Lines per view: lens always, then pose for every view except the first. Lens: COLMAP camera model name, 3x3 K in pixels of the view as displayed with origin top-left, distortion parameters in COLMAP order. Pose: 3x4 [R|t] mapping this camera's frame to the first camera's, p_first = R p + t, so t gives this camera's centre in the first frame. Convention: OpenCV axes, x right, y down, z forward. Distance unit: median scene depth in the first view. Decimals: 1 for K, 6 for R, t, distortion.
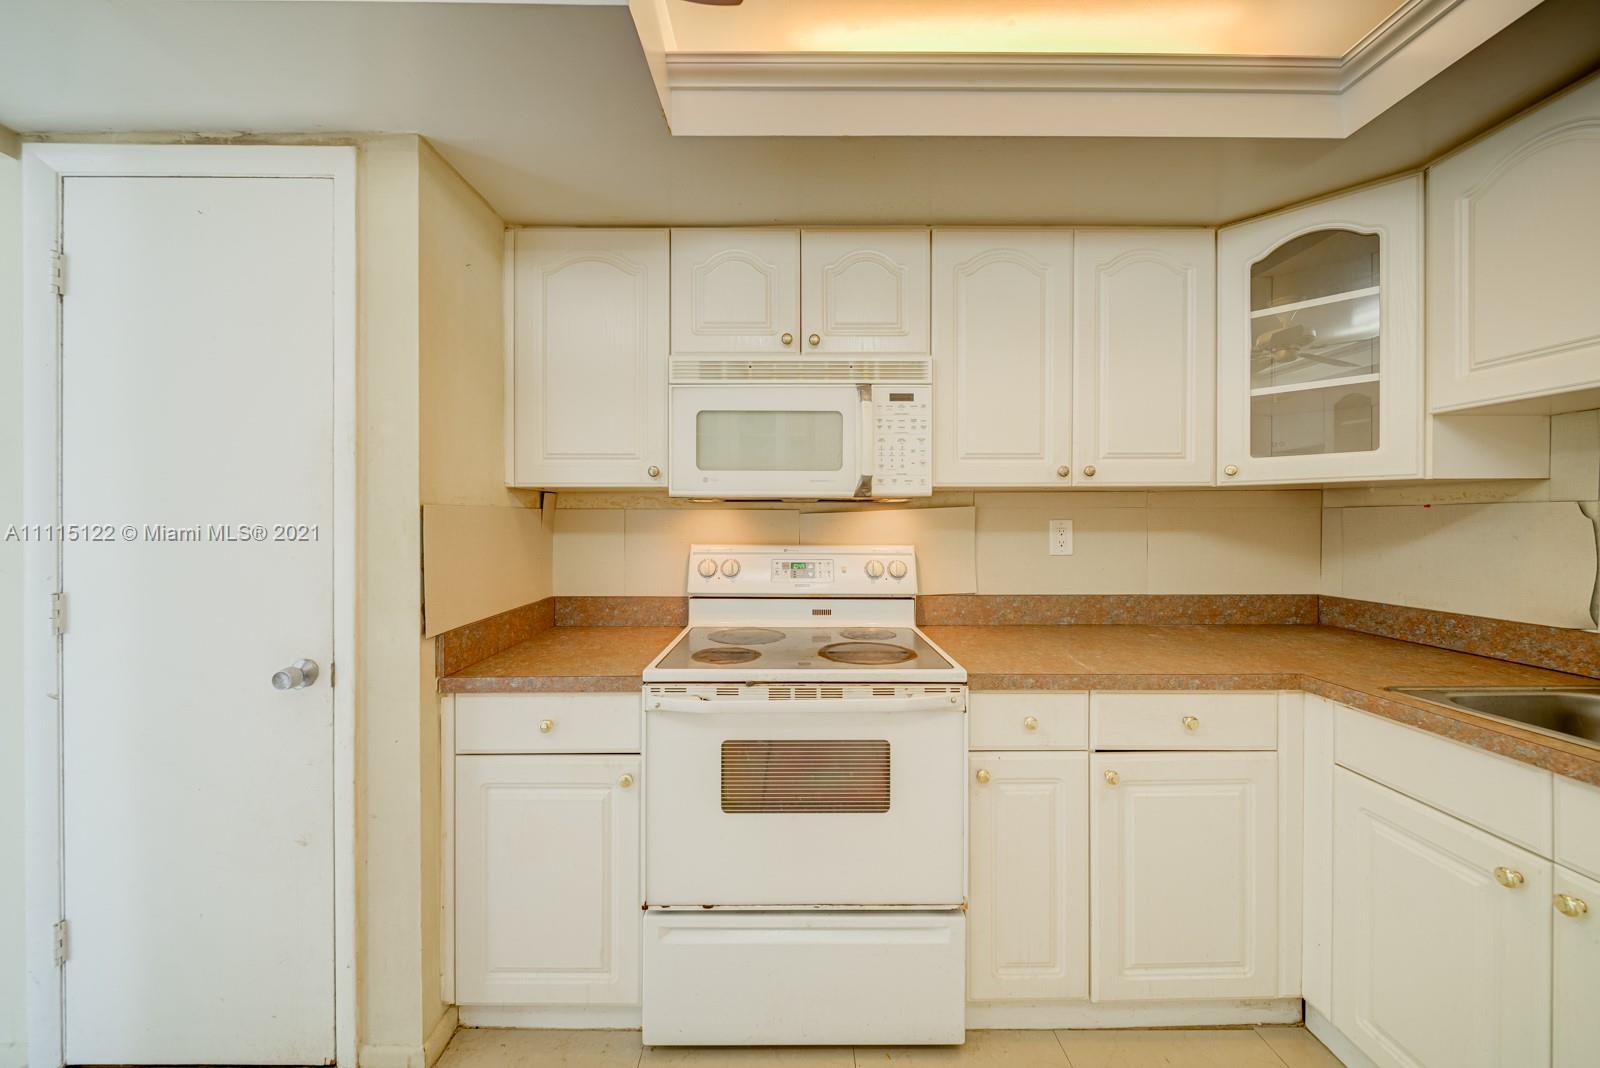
lens RADIAL K [[564.1, 0, 800.9], [0, 564.1, 521.8], [0, 0, 1]] dist [-0.001027, -0.000889]
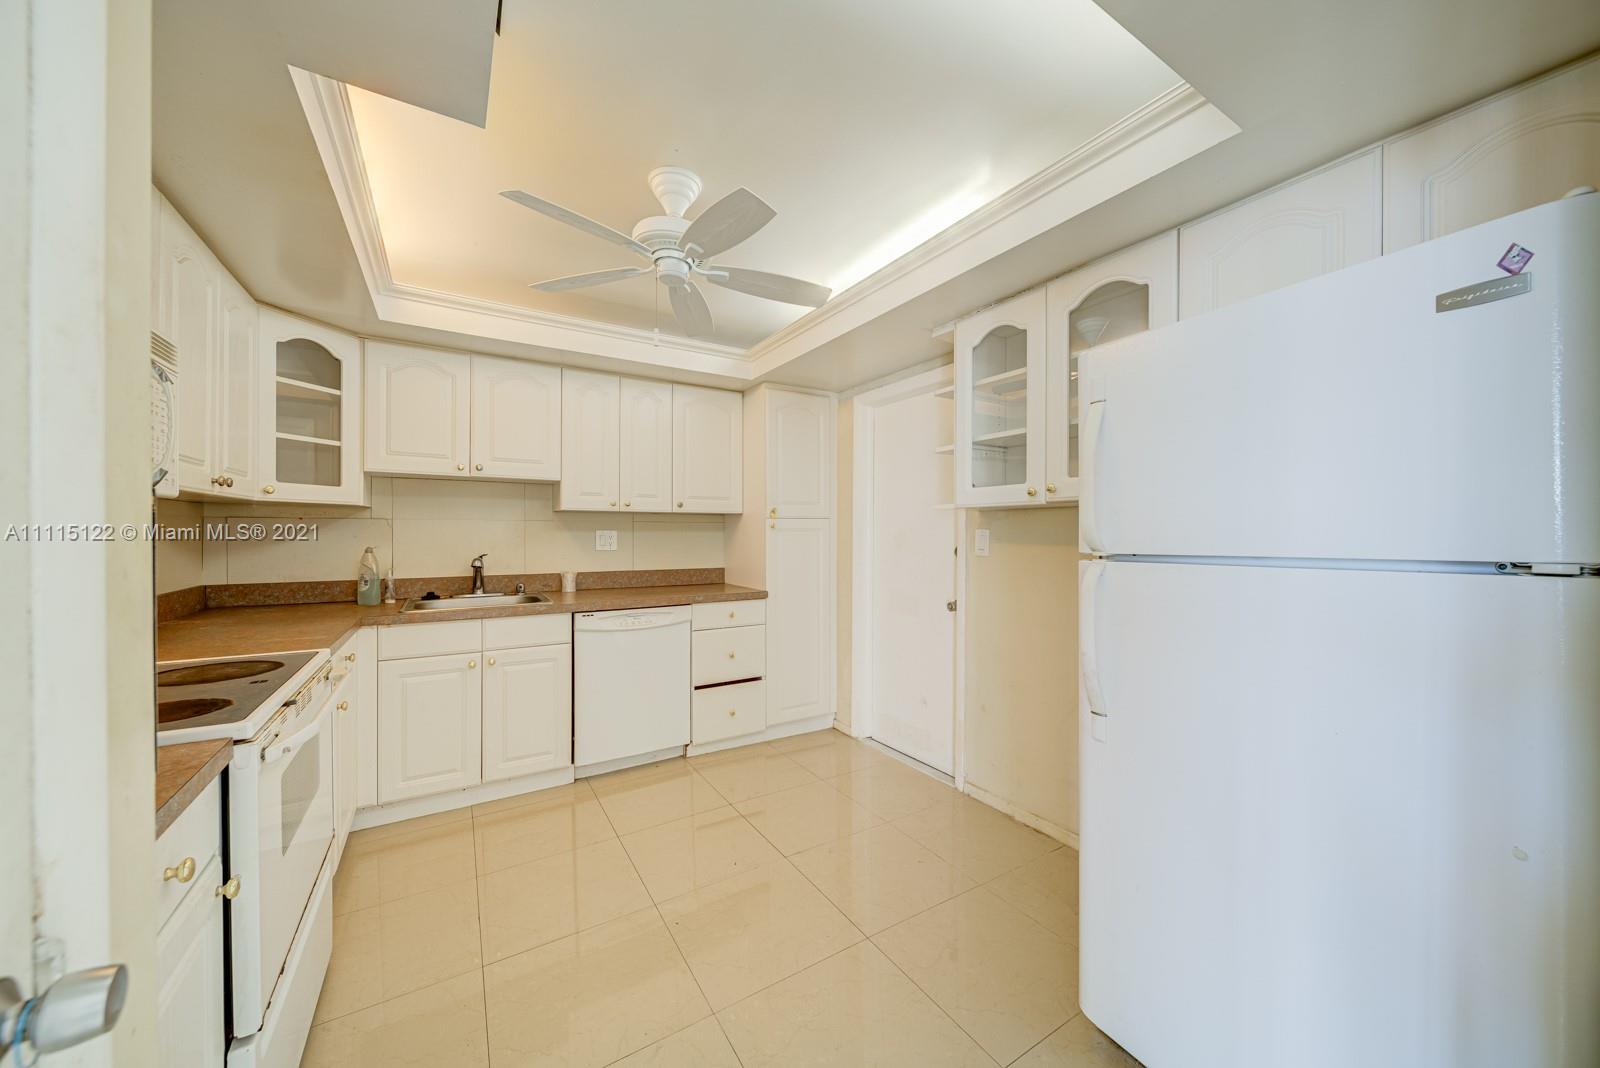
lens RADIAL K [[564.1, 0, 794.7], [0, 564.1, 532.5], [0, 0, 1]] dist [-0.001027, -0.000889]
pose [[-0.506960, -0.005019, 0.861955, -1.003694], [-0.004895, 0.999984, 0.002944, 0.000333], [-0.861956, -0.002727, -0.506976, 0.587211]]
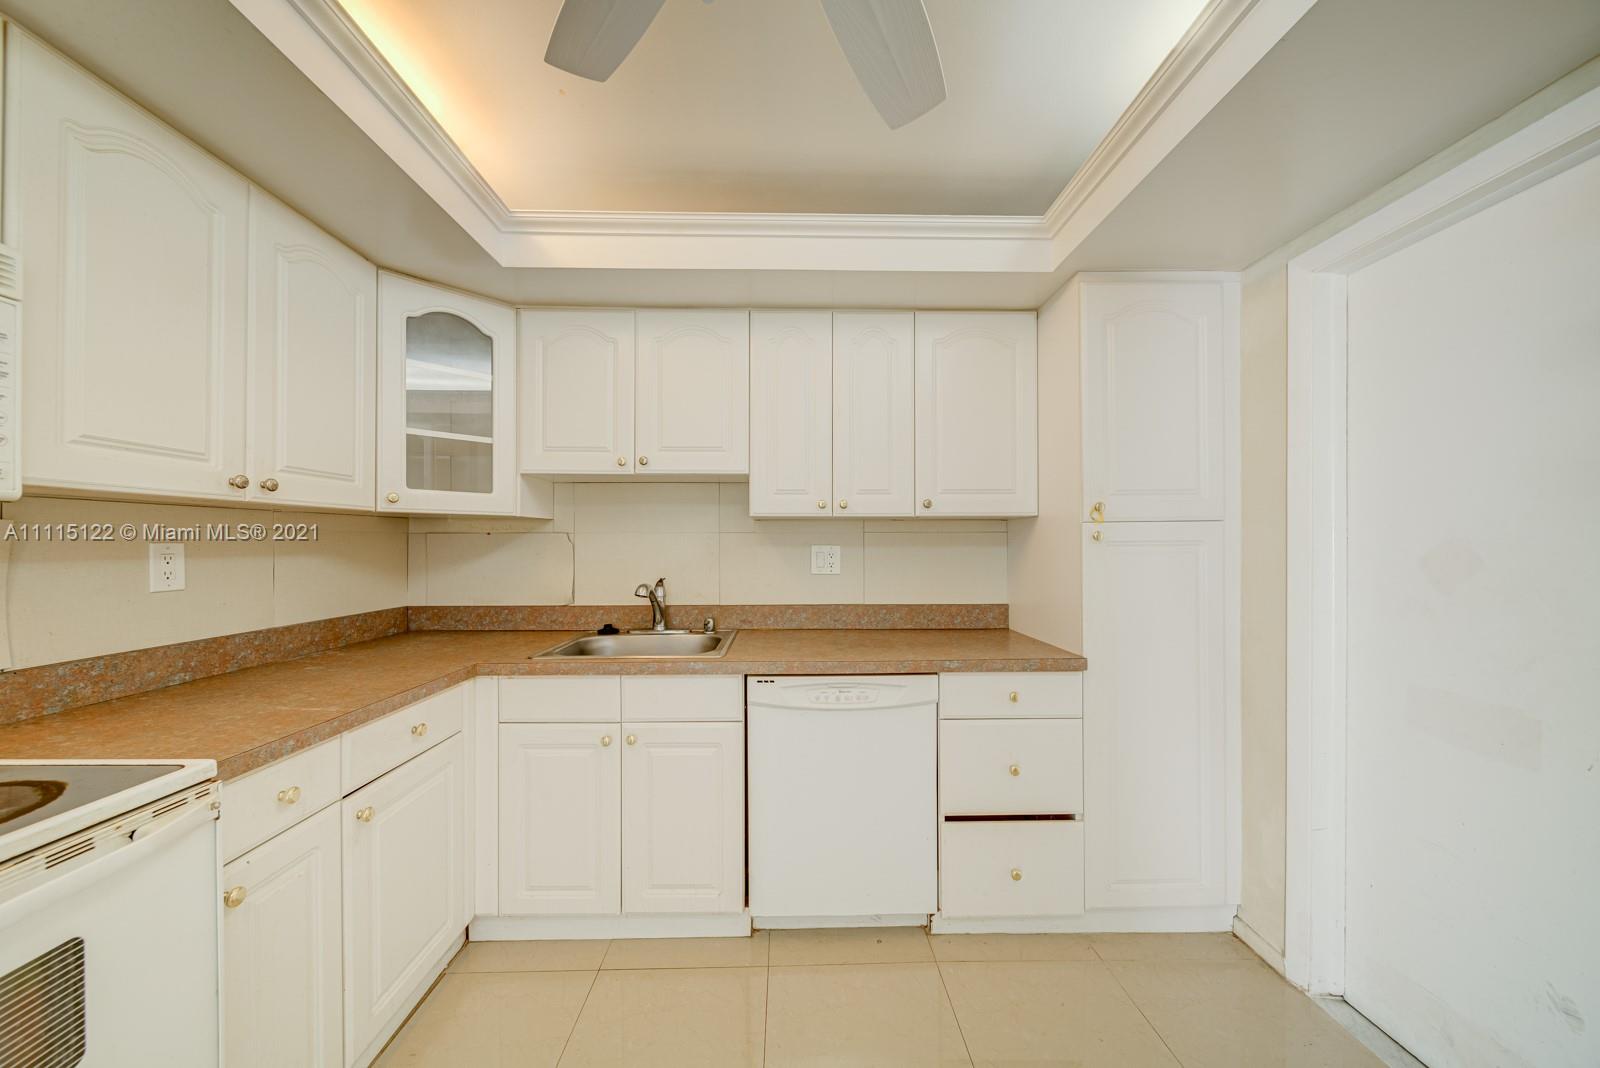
lens RADIAL K [[564.1, 0, 793.8], [0, 564.1, 543.5], [0, 0, 1]] dist [-0.001027, -0.000889]
pose [[-0.003460, -0.000009, 0.999994, -0.320074], [0.000293, 1.000000, 0.000010, -0.002785], [-0.999994, 0.000293, -0.003460, 0.225192]]
